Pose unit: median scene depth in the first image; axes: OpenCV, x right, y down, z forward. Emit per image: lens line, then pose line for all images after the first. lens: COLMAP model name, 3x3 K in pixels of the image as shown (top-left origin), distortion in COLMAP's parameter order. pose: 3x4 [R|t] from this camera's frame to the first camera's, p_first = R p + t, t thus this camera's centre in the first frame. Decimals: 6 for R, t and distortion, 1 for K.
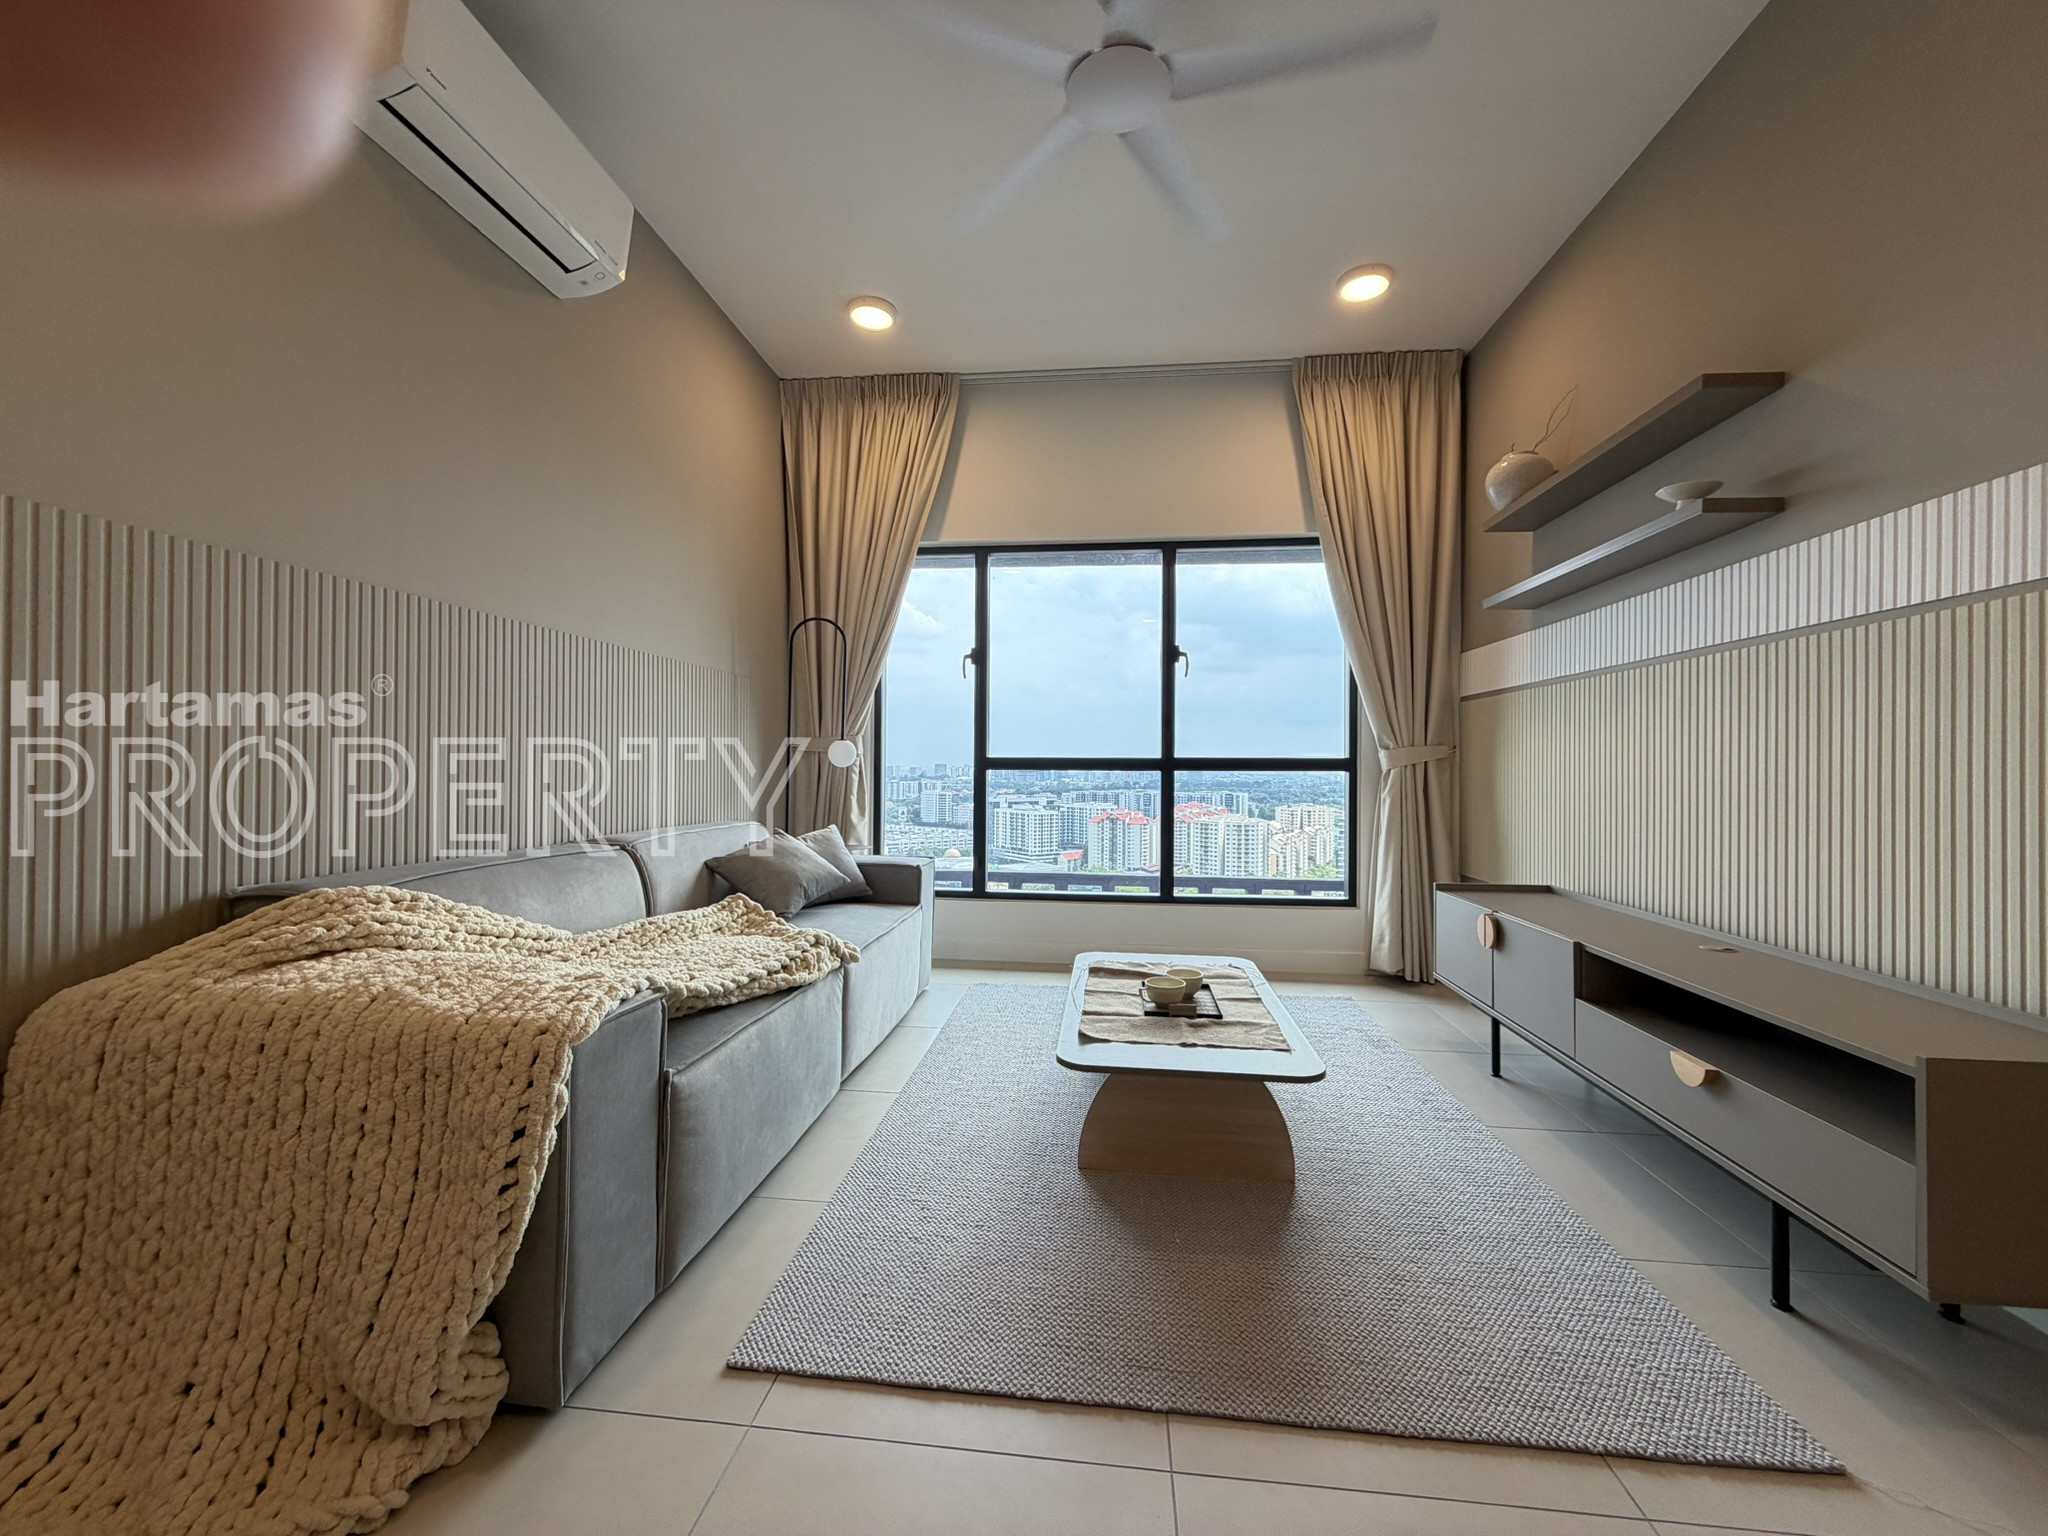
lens RADIAL K [[809.5, 0, 1024.0], [0, 809.5, 768.0], [0, 0, 1]] dist [-0.001291, -0.000205]
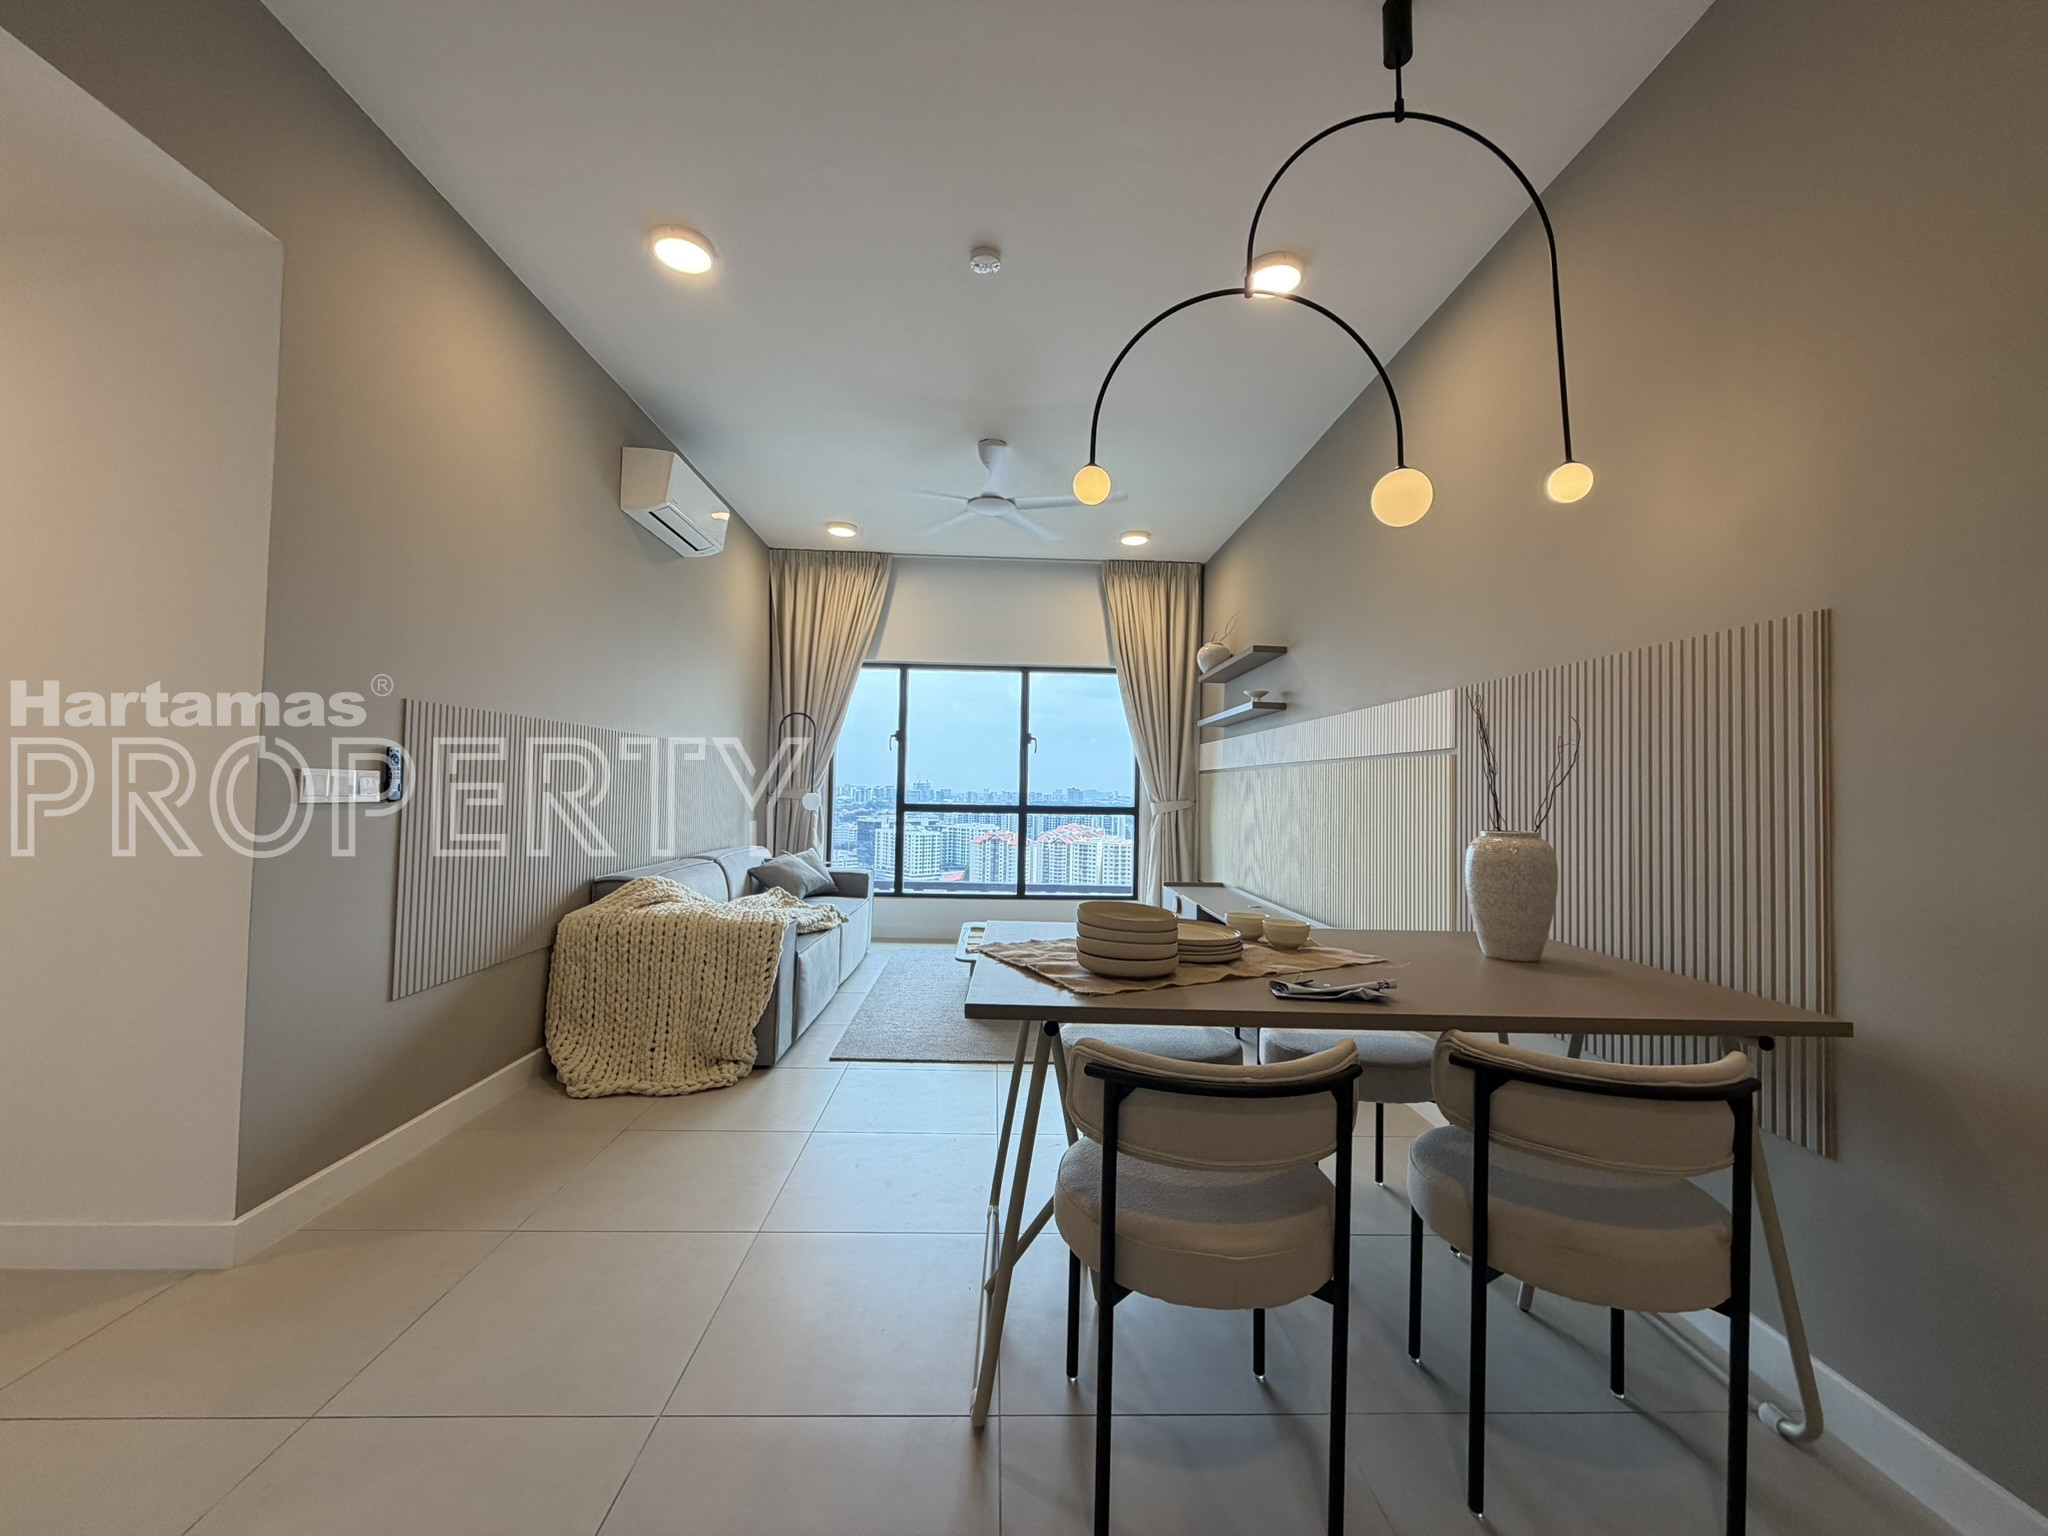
lens RADIAL K [[809.5, 0, 1024.0], [0, 809.5, 768.0], [0, 0, 1]] dist [-0.001291, -0.000205]
pose [[0.989477, 0.017087, 0.143678, -0.048985], [-0.013412, 0.999559, -0.026506, -0.046293], [-0.144067, 0.024300, 0.989270, -0.583403]]
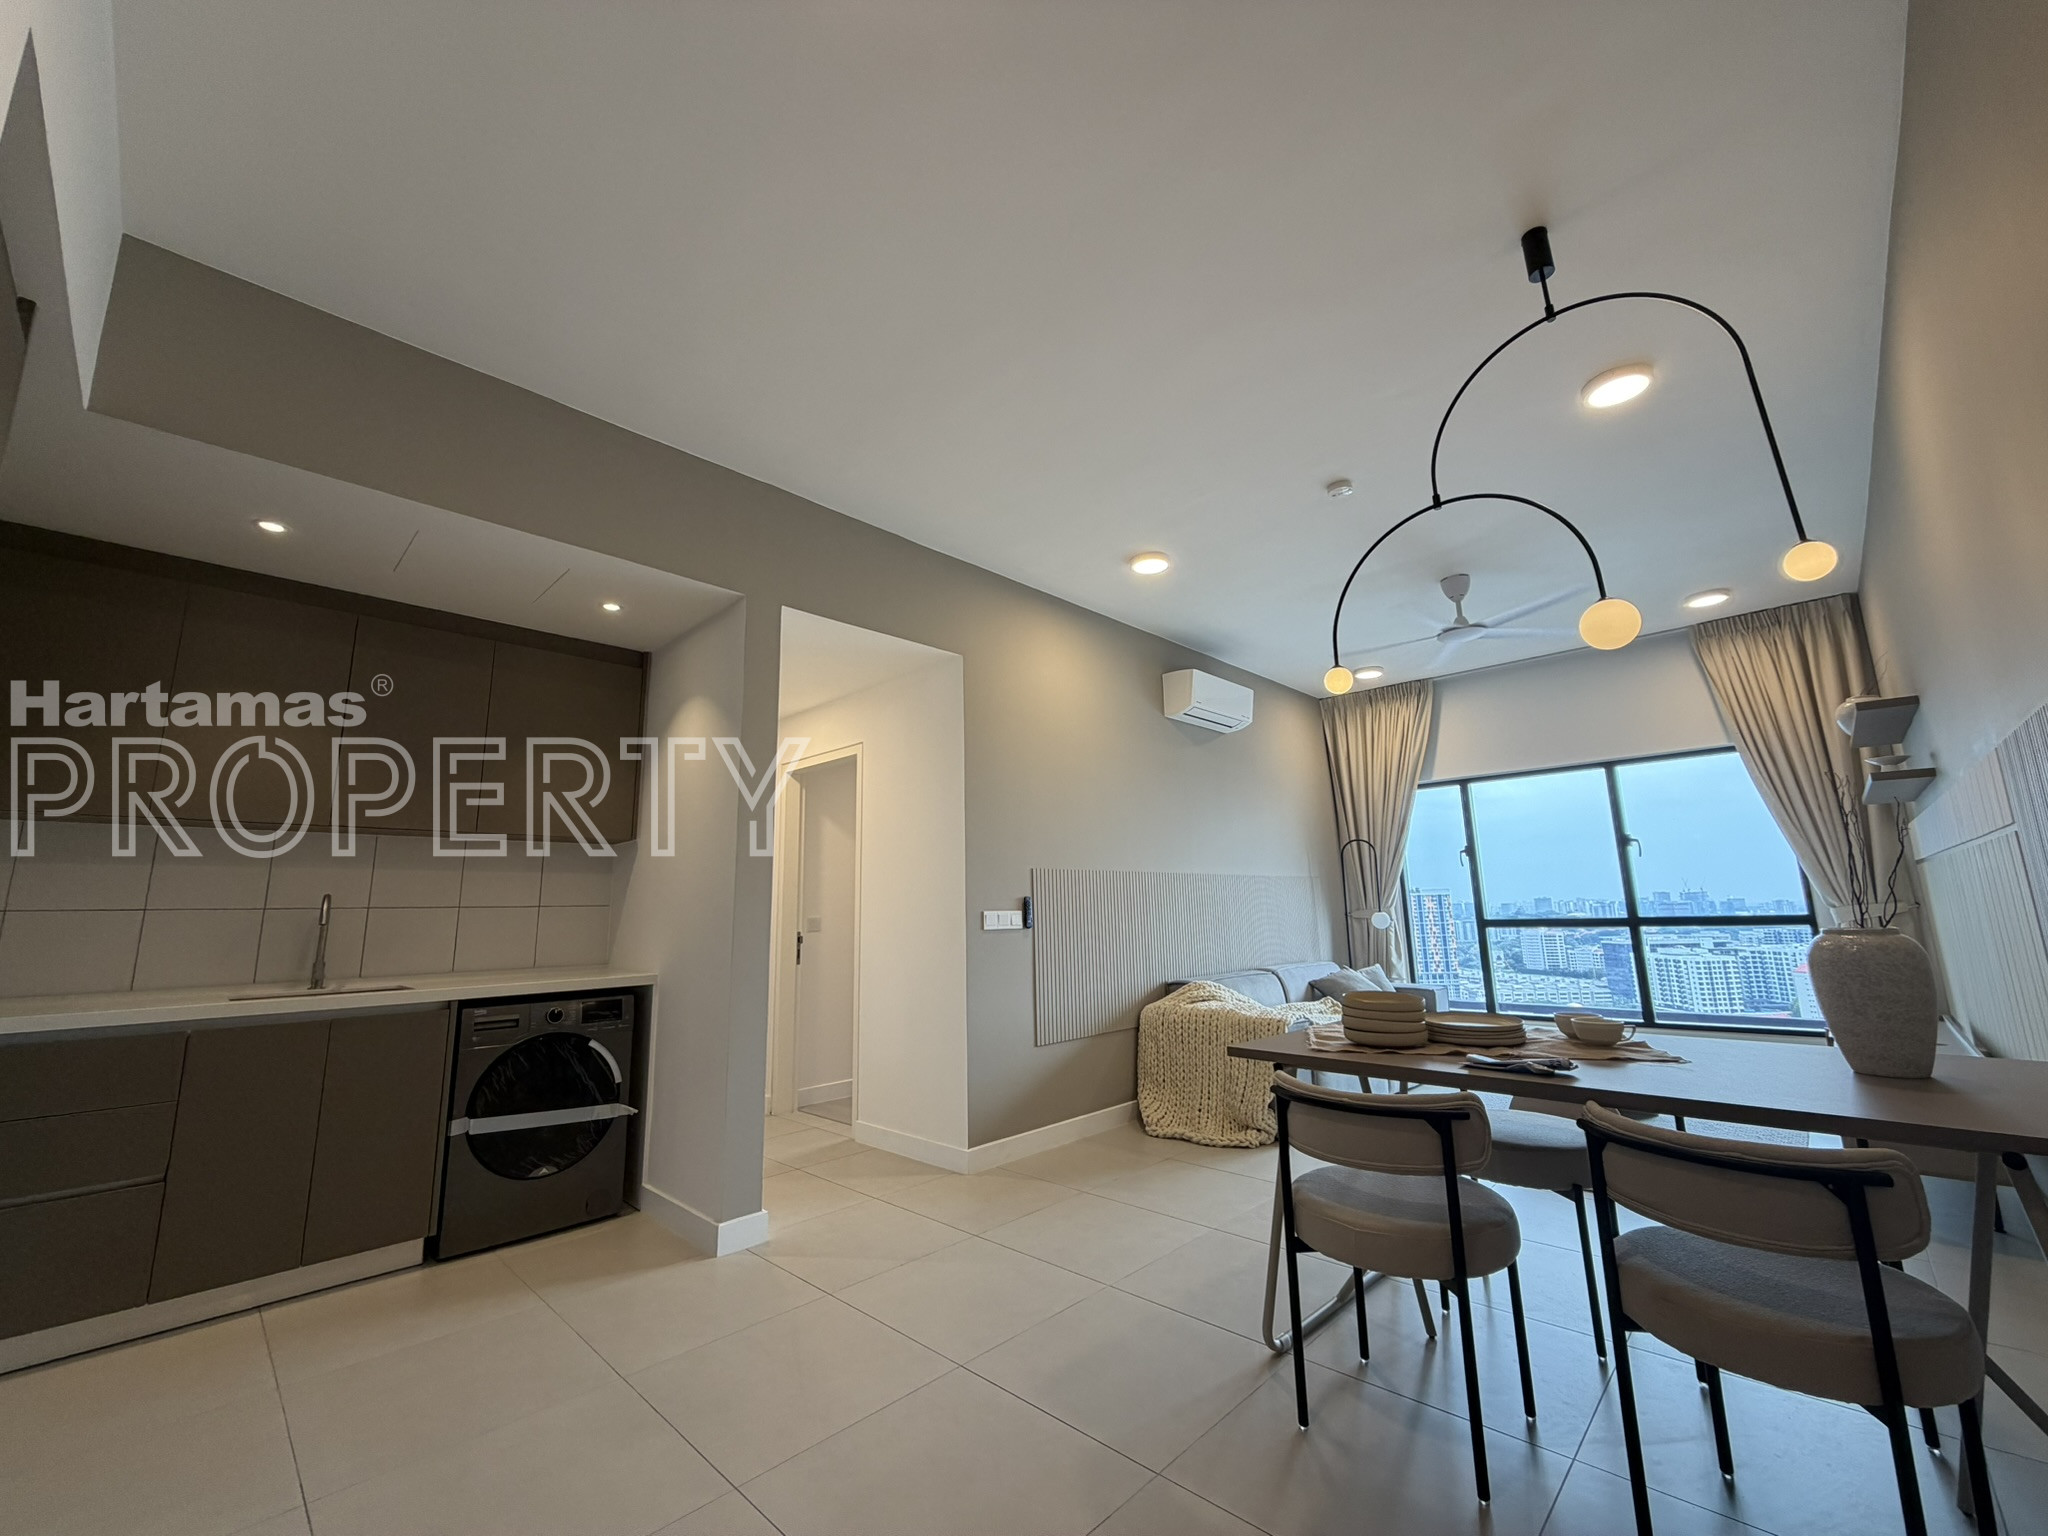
lens RADIAL K [[809.5, 0, 1024.0], [0, 809.5, 768.0], [0, 0, 1]] dist [-0.001291, -0.000205]
pose [[0.787669, -0.134481, -0.601242, 0.241120], [0.028716, 0.982839, -0.182214, -0.043738], [0.615428, 0.126259, 0.778014, -0.781662]]
